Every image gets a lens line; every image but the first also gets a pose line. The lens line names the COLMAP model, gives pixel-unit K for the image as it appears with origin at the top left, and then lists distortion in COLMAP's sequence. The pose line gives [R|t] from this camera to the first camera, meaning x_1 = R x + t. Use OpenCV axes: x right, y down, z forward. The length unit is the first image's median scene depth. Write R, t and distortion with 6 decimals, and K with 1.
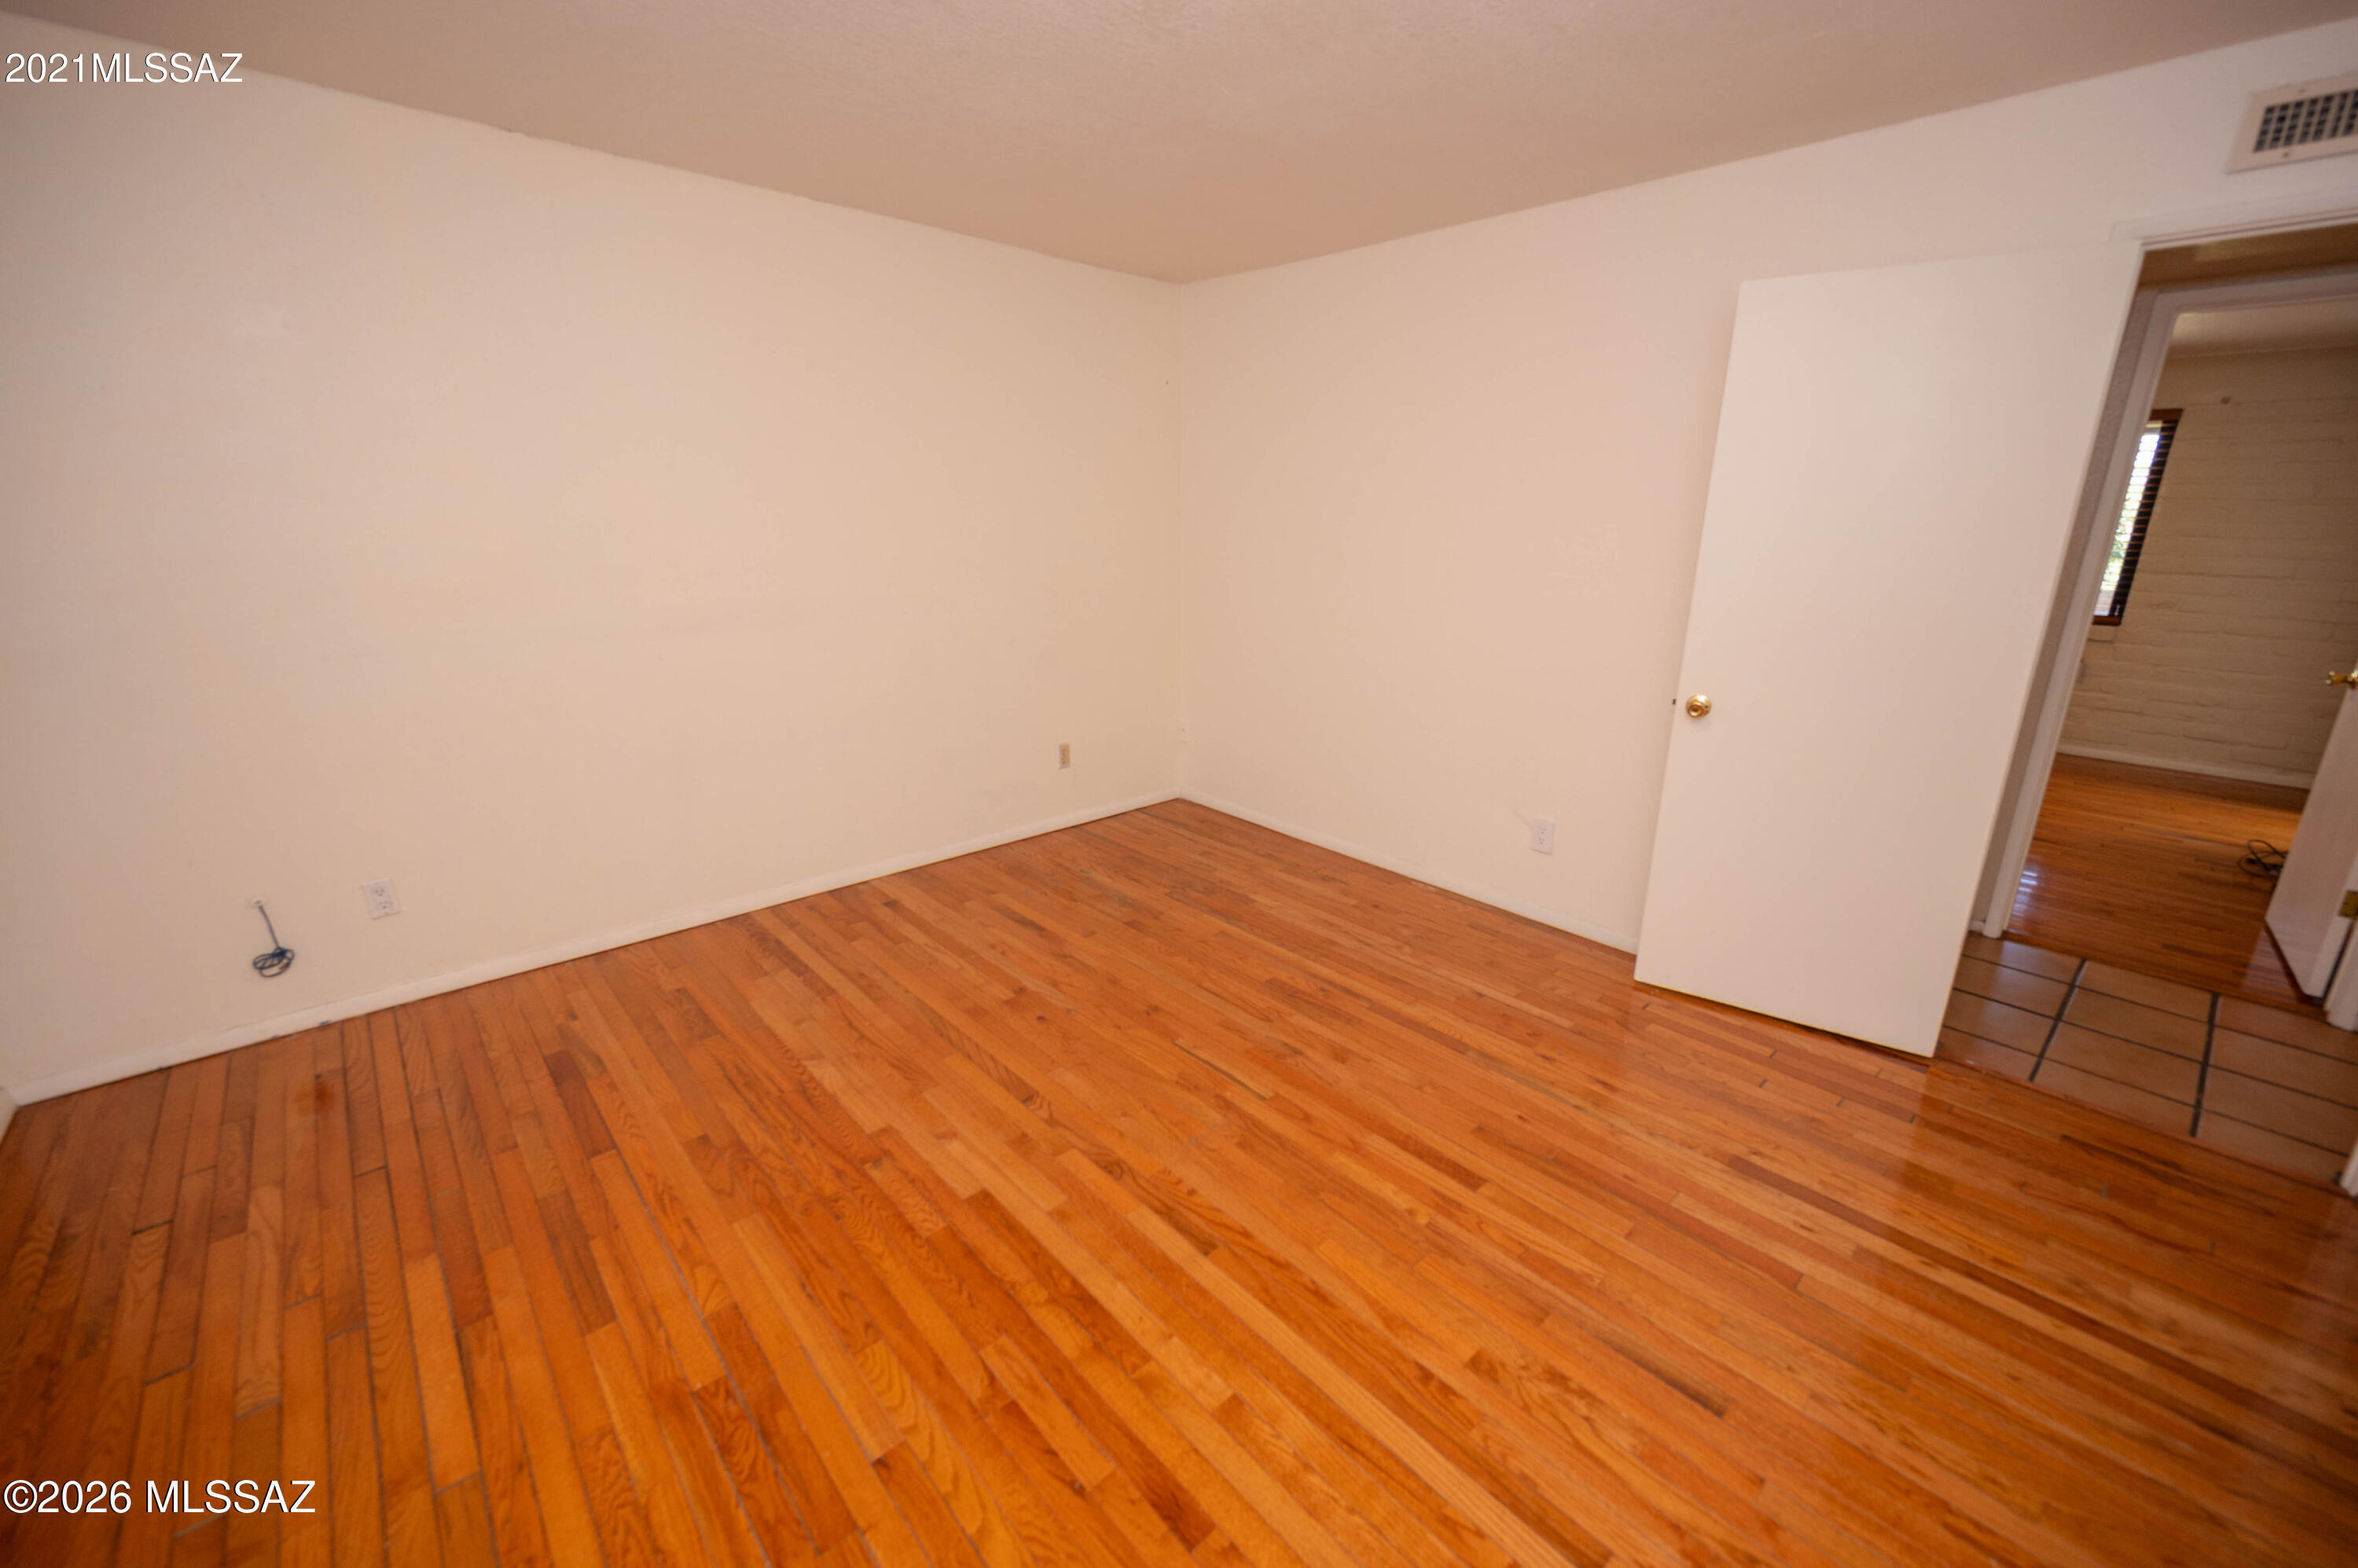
lens RADIAL K [[931.0, 0, 1164.8], [0, 931.0, 781.0], [0, 0, 1]] dist [-0.002984, -0.000289]
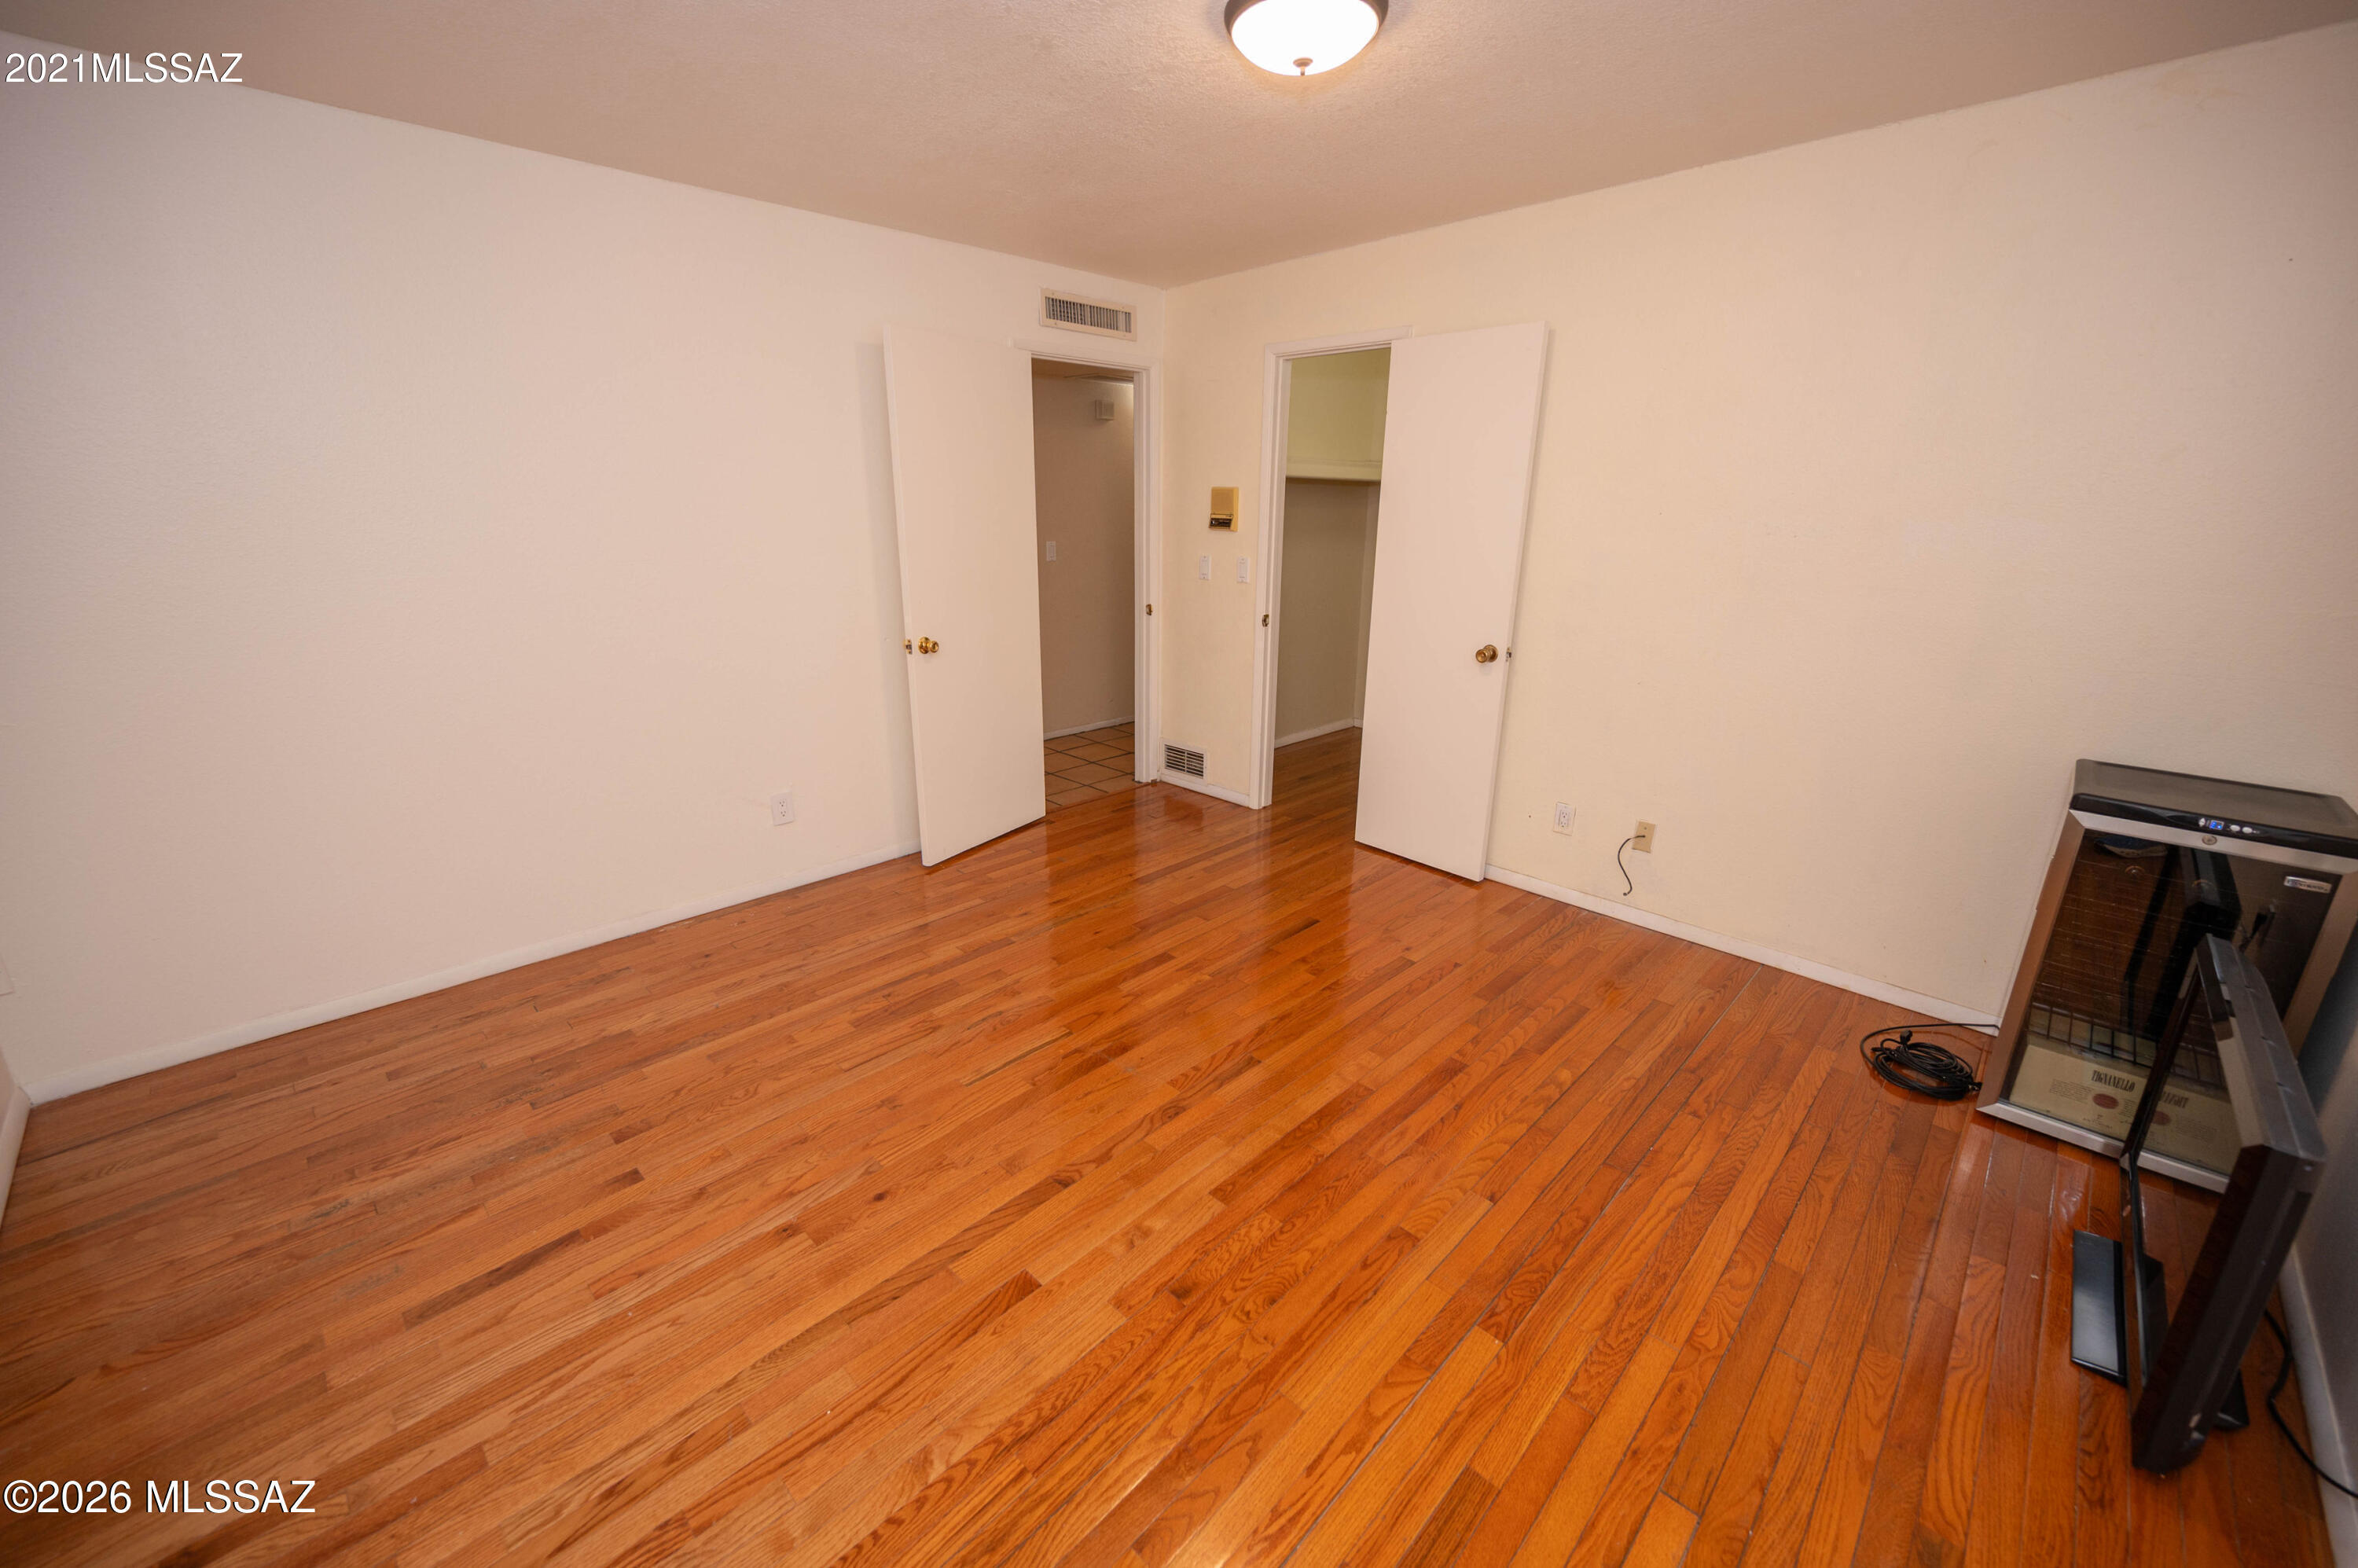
lens RADIAL K [[931.0, 0, 1164.8], [0, 931.0, 781.0], [0, 0, 1]] dist [-0.002984, -0.000289]
pose [[-0.057497, -0.302324, 0.951470, -0.904313], [0.281001, 0.909615, 0.306006, -0.251699], [-0.957984, 0.284958, 0.032653, 0.800438]]
